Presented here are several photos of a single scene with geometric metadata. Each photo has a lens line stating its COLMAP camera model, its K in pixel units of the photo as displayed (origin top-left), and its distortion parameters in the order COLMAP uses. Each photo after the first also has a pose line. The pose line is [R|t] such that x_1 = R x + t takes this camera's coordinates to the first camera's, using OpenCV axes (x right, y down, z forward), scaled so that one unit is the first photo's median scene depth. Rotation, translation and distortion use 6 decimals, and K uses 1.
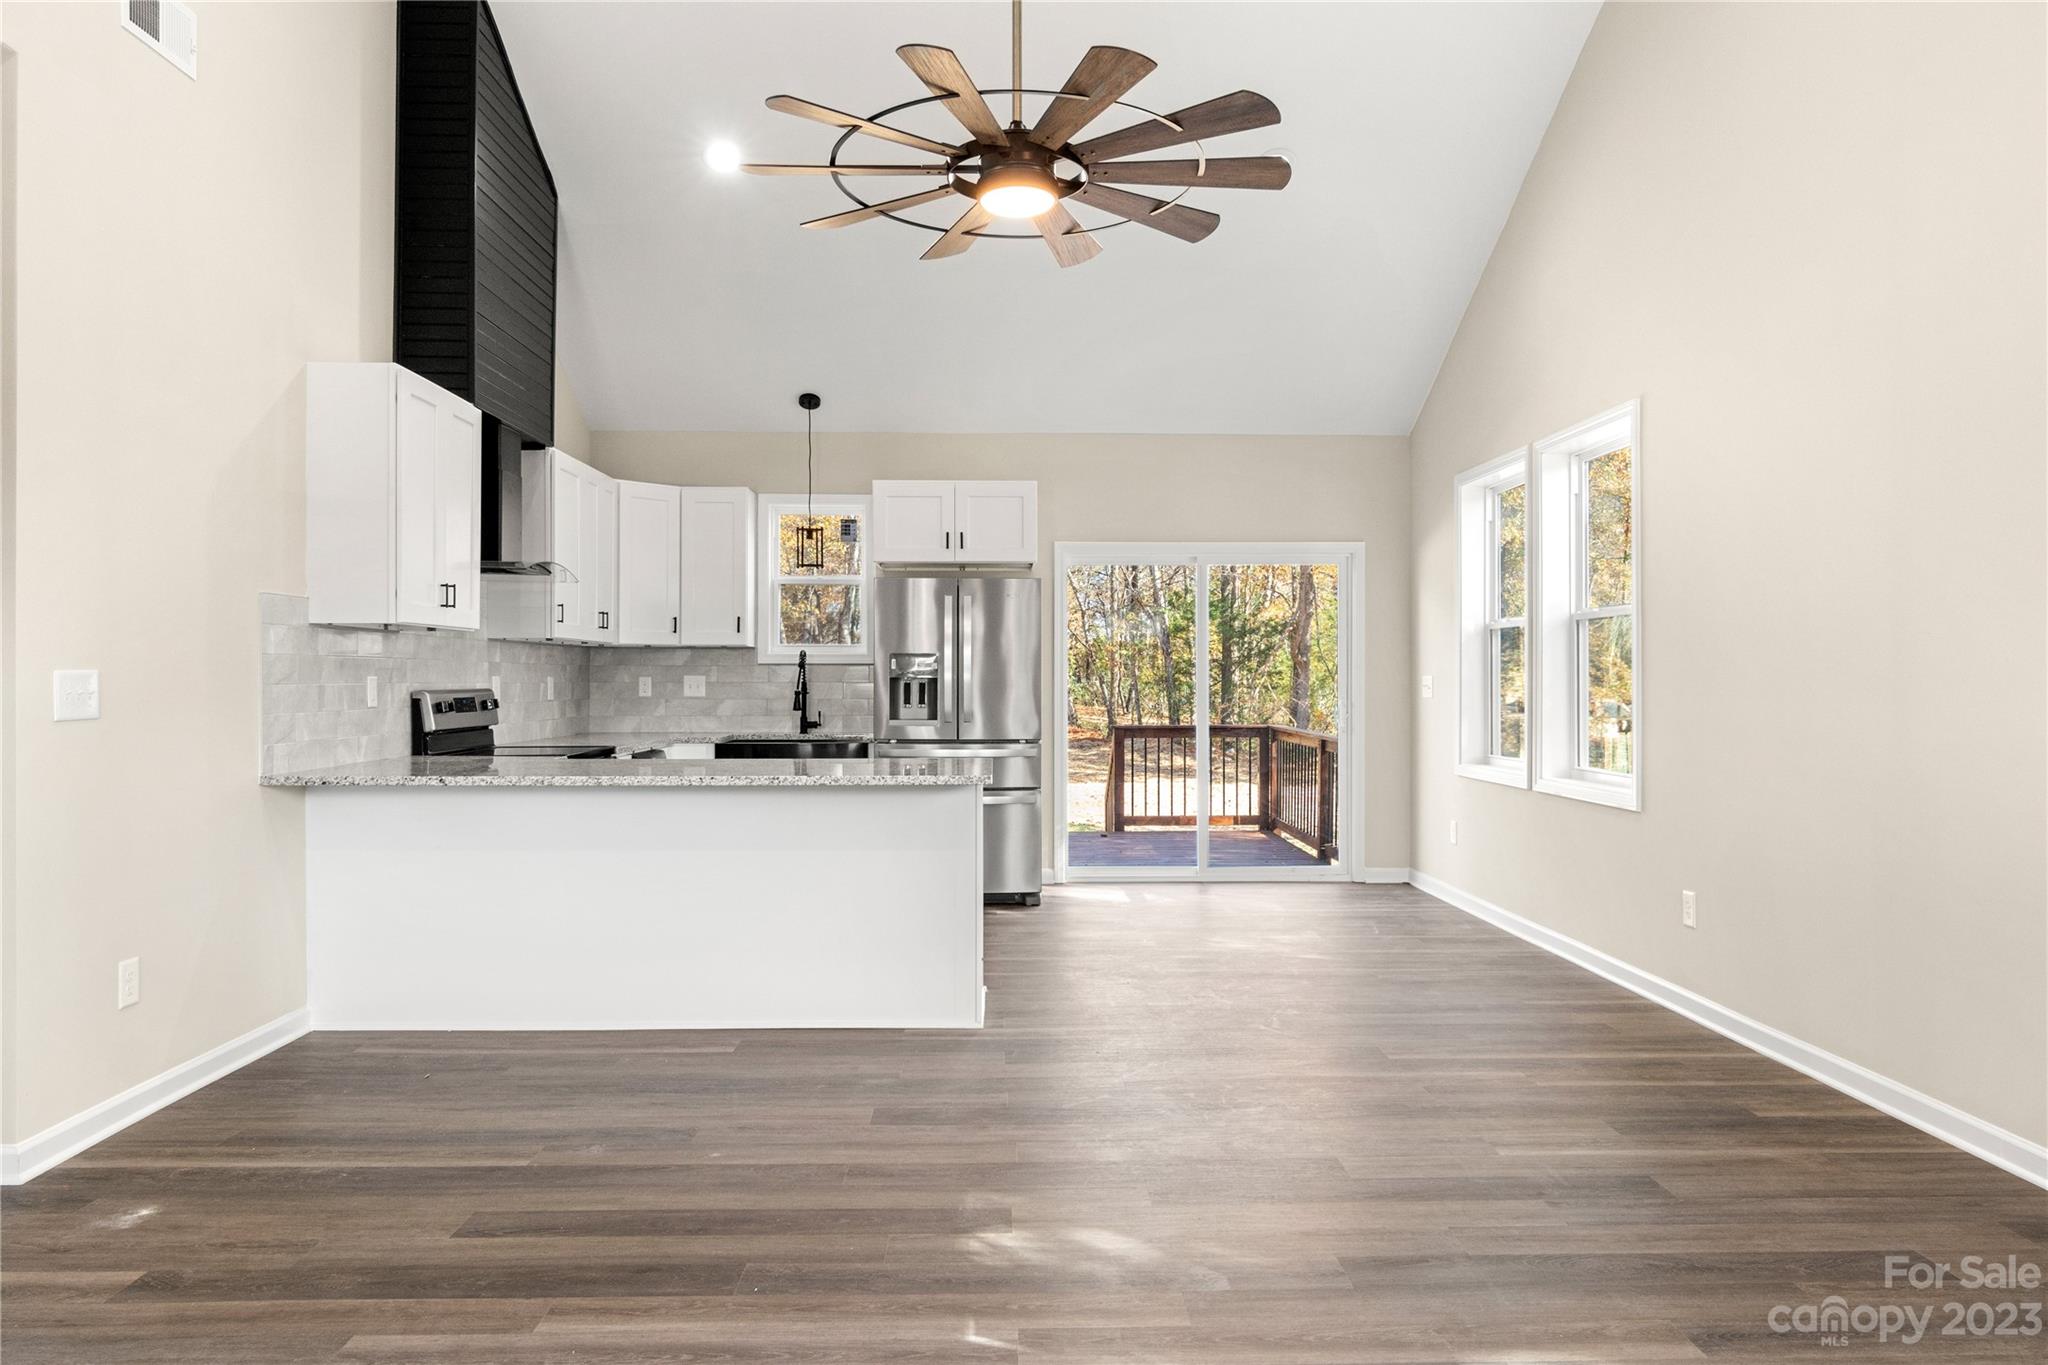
lens RADIAL K [[1395.9, 0, 1022.0], [0, 1395.9, 681.8], [0, 0, 1]] dist [0.000108, 0.003244]
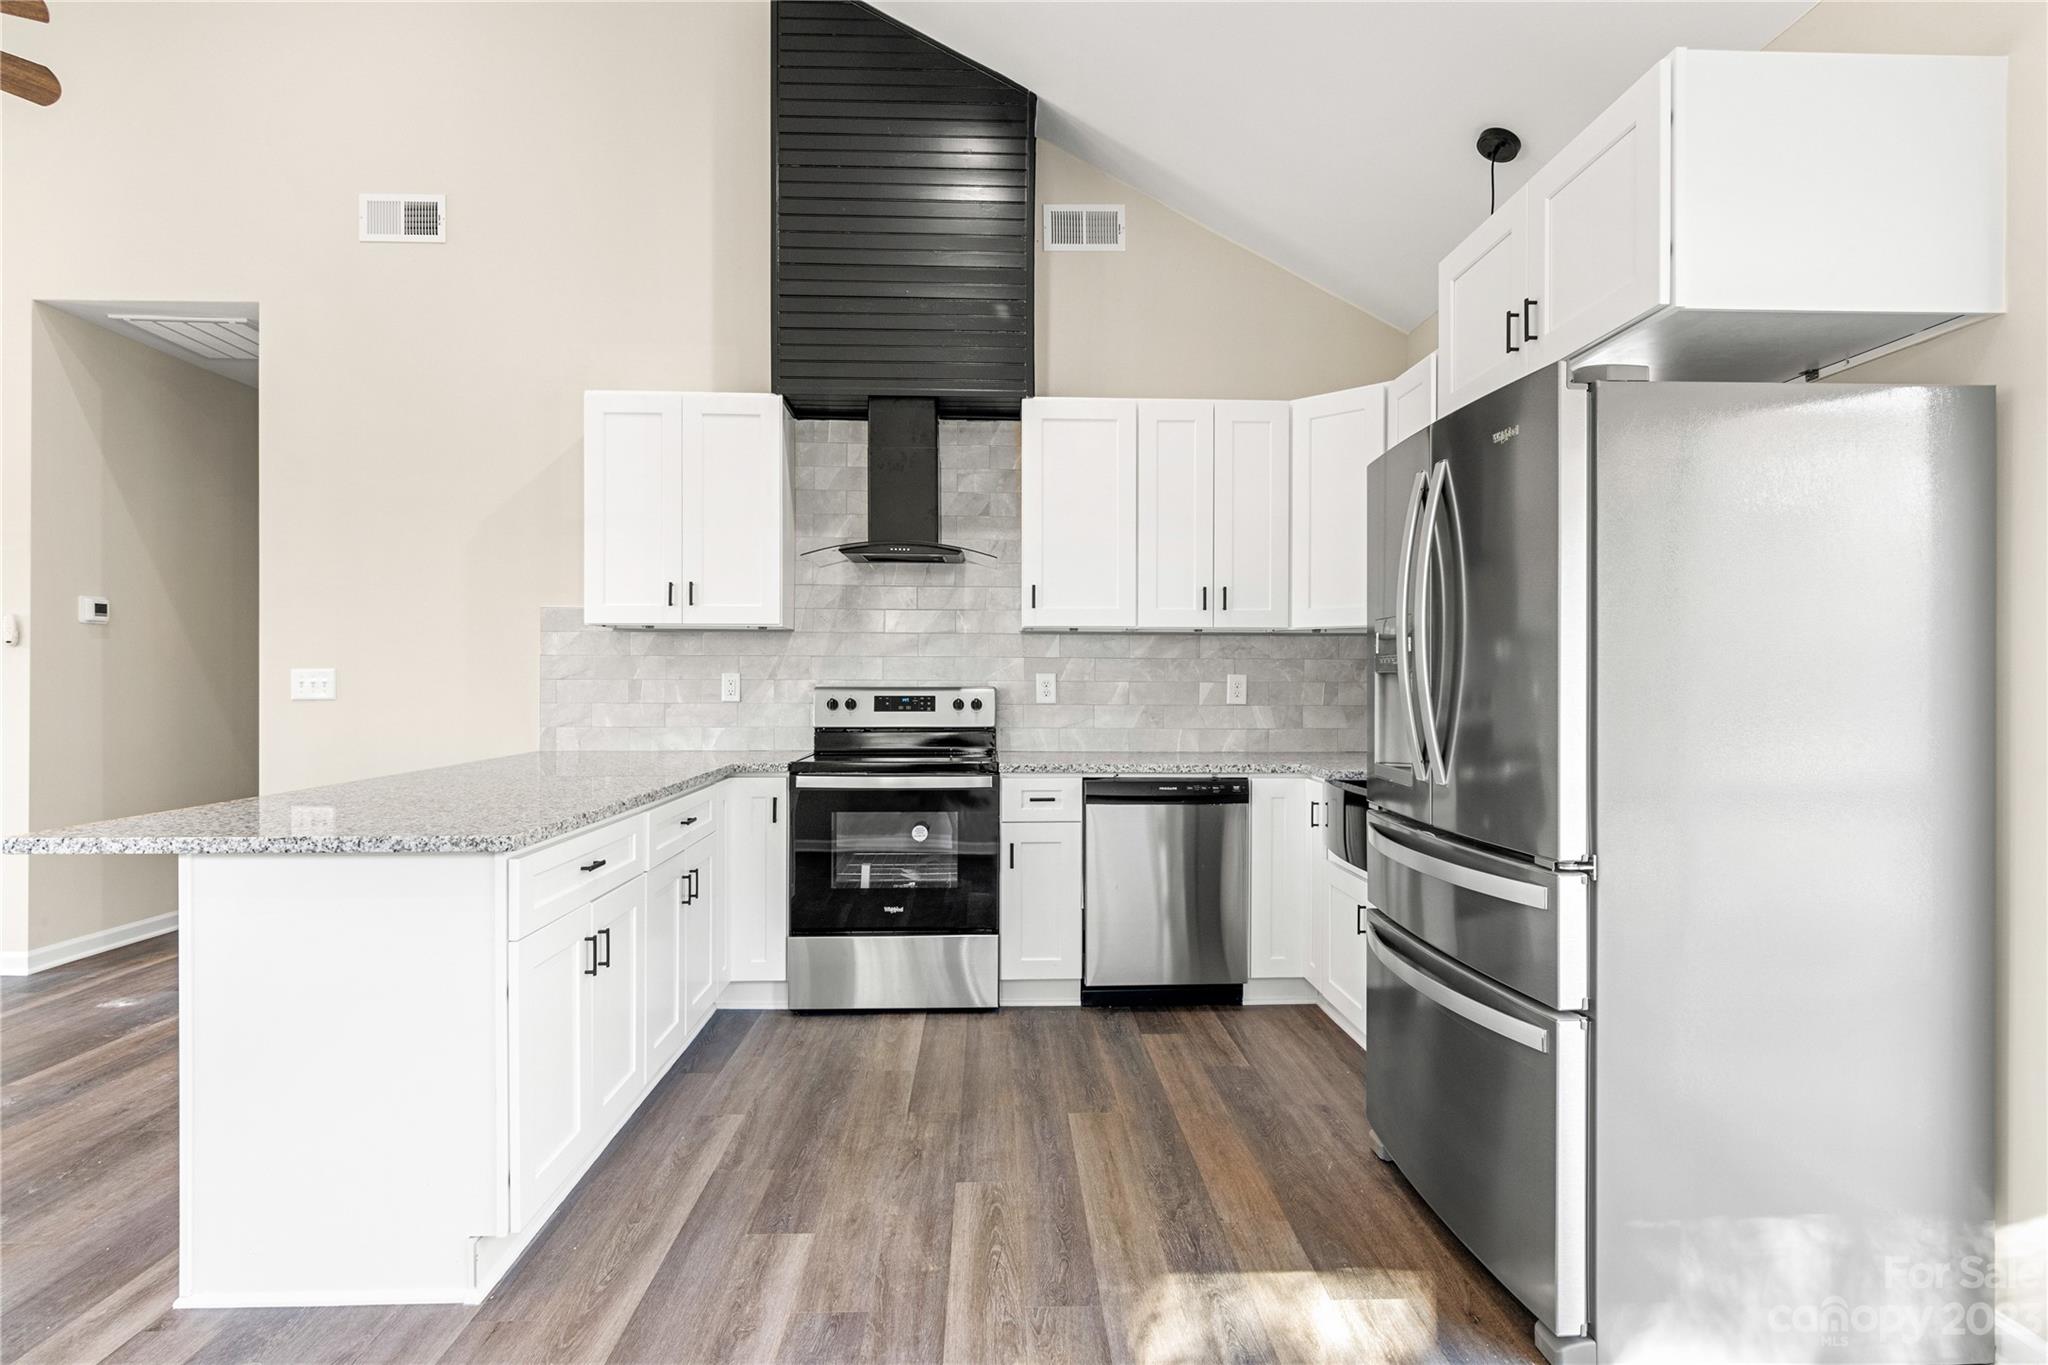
lens RADIAL K [[1050.6, 0, 1028.1], [0, 1050.6, 682.7], [0, 0, 1]] dist [-0.001245, 0.001632]
pose [[0.010767, 0.002104, -0.999940, 0.333437], [-0.005716, 0.999982, 0.002042, 0.000512], [0.999926, 0.005694, 0.010778, 1.146572]]
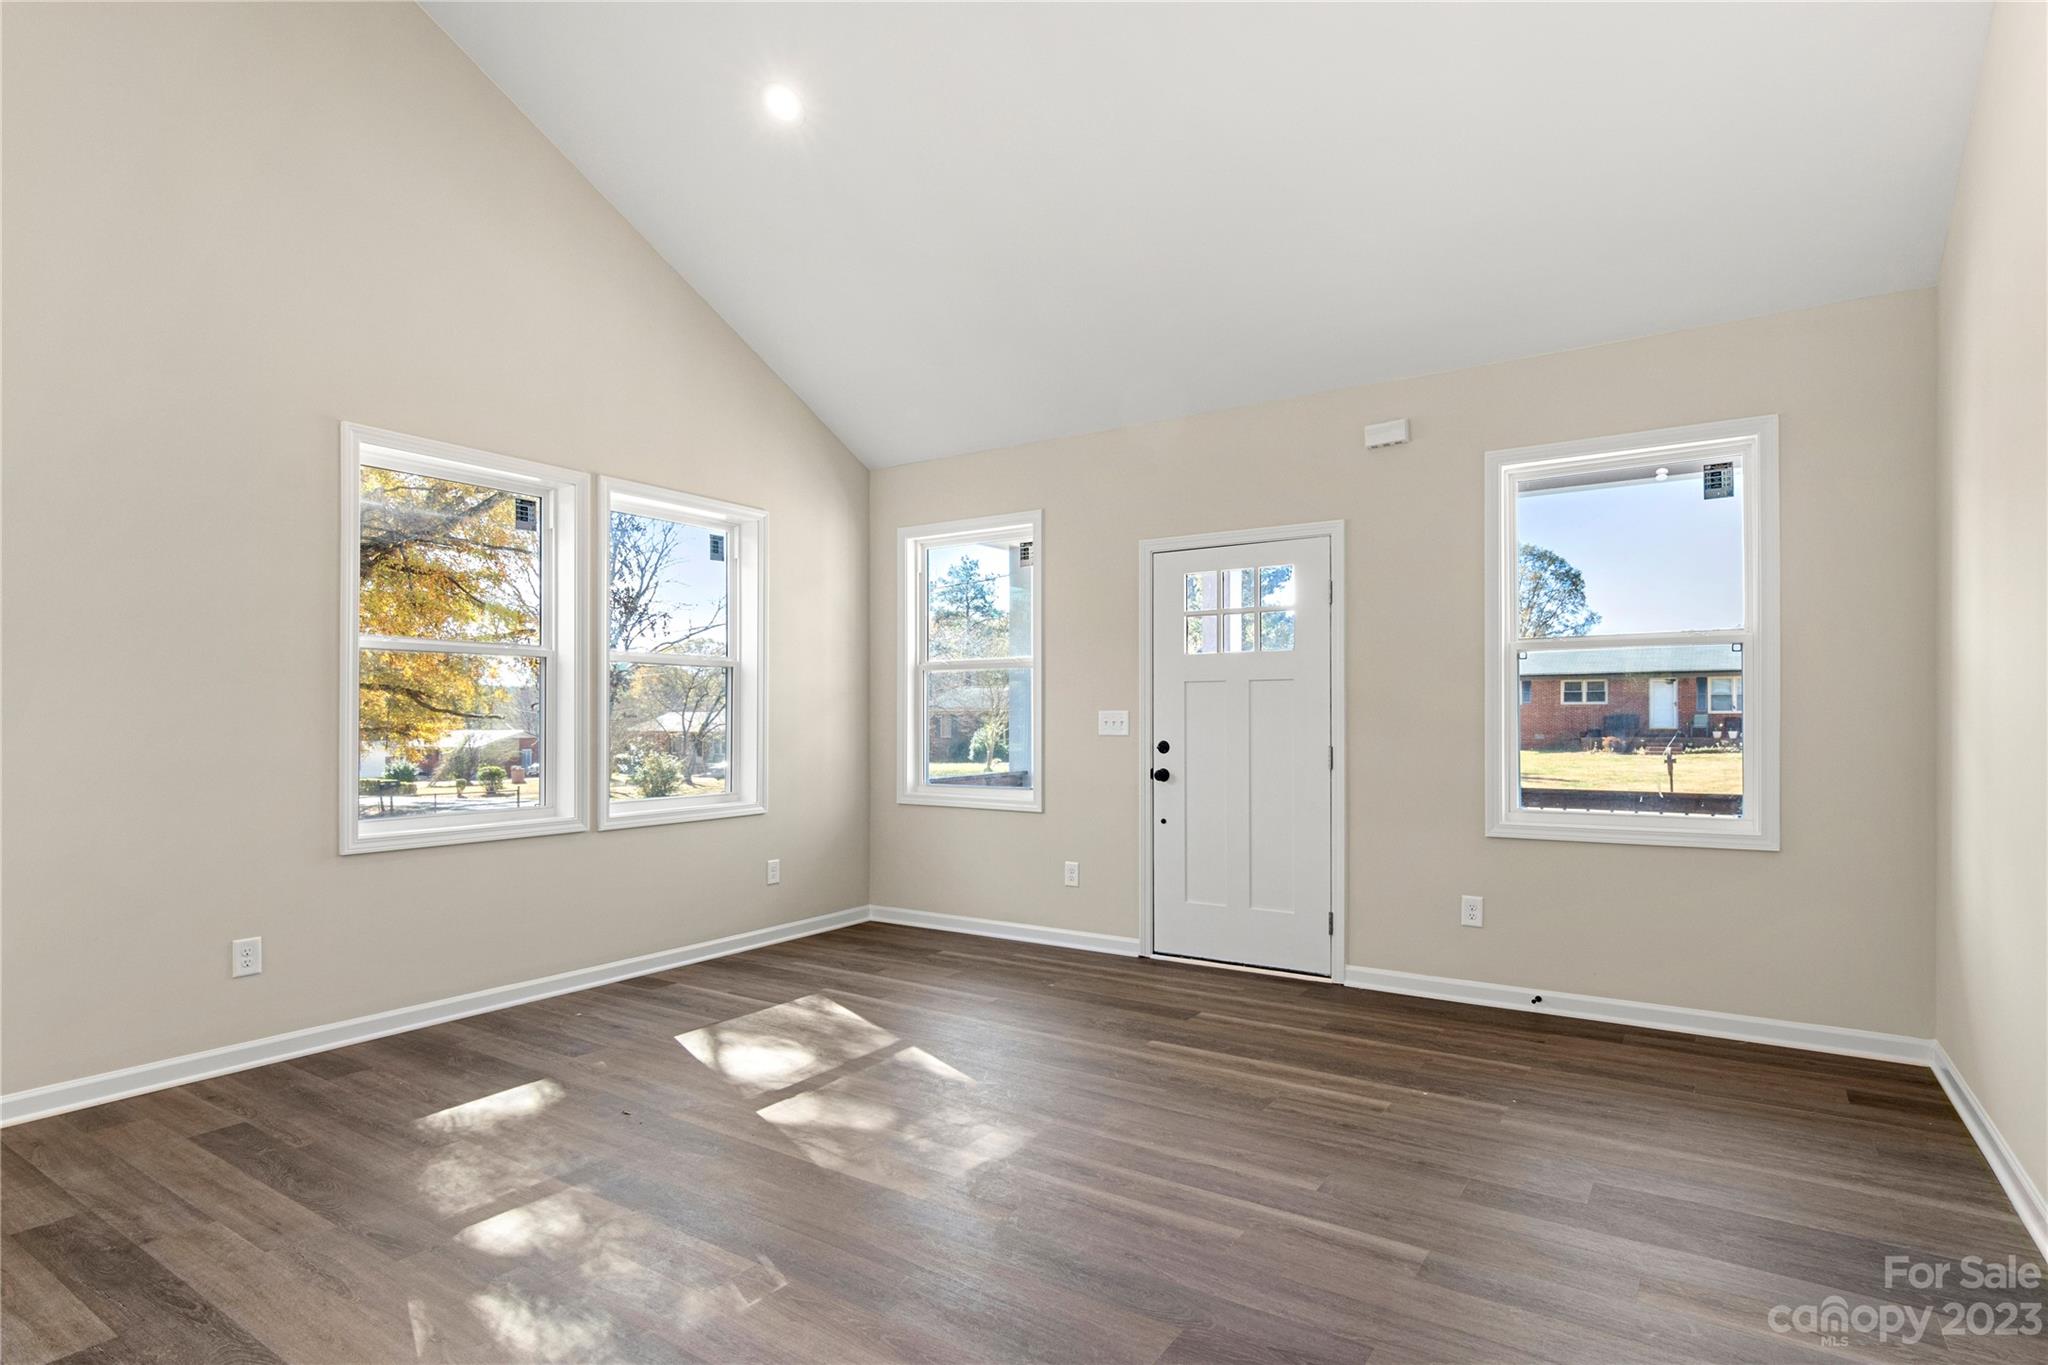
lens RADIAL K [[1050.6, 0, 1028.0], [0, 1050.6, 720.7], [0, 0, 1]] dist [-0.001245, 0.001632]
pose [[-0.818465, 0.001061, 0.574555, -0.324488], [0.001876, 0.999998, 0.000827, 0.001568], [-0.574553, 0.001755, -0.818466, 0.717717]]
